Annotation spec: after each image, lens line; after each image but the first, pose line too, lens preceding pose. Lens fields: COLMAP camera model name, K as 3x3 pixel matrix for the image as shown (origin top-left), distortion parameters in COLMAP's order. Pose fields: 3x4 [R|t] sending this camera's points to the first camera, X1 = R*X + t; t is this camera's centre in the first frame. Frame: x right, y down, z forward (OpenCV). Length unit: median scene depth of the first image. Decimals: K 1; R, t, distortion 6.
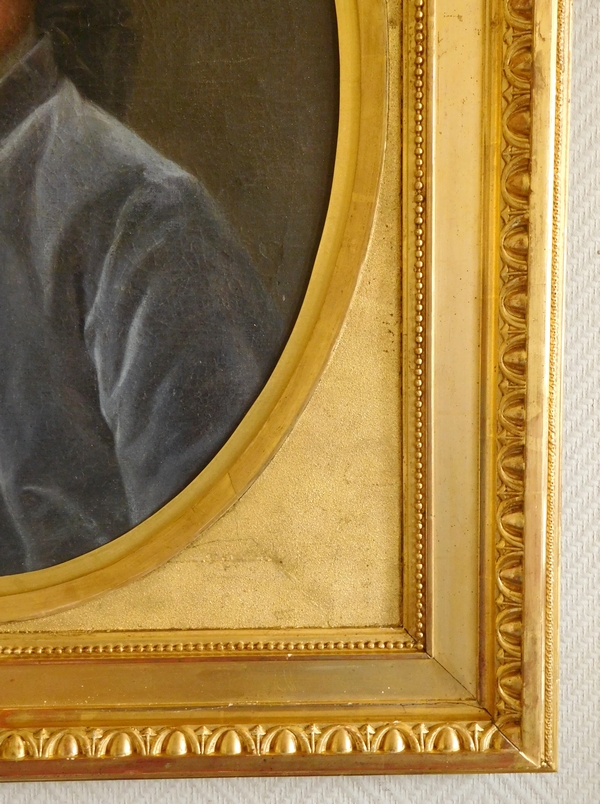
lens RADIAL K [[909.0, 0, 313.0], [0, 909.0, 437.7], [0, 0, 1]] dist [0.034863, 0.000000]
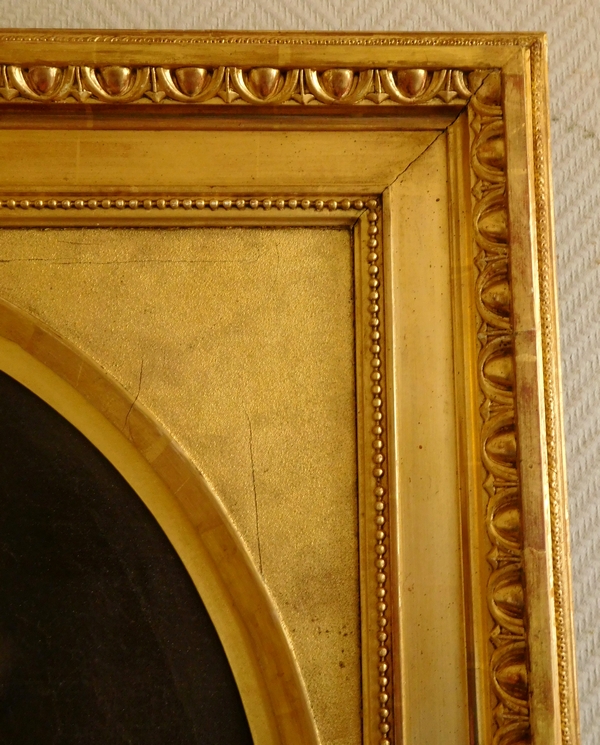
lens RADIAL K [[1176.0, 0, 303.9], [0, 1176.0, 297.4], [0, 0, 1]] dist [0.071533, 0.000000]
pose [[0.998652, 0.007962, 0.051291, -0.001403], [0.006474, 0.961340, -0.275286, -0.117580], [-0.051500, 0.275247, 0.959993, -0.012080]]
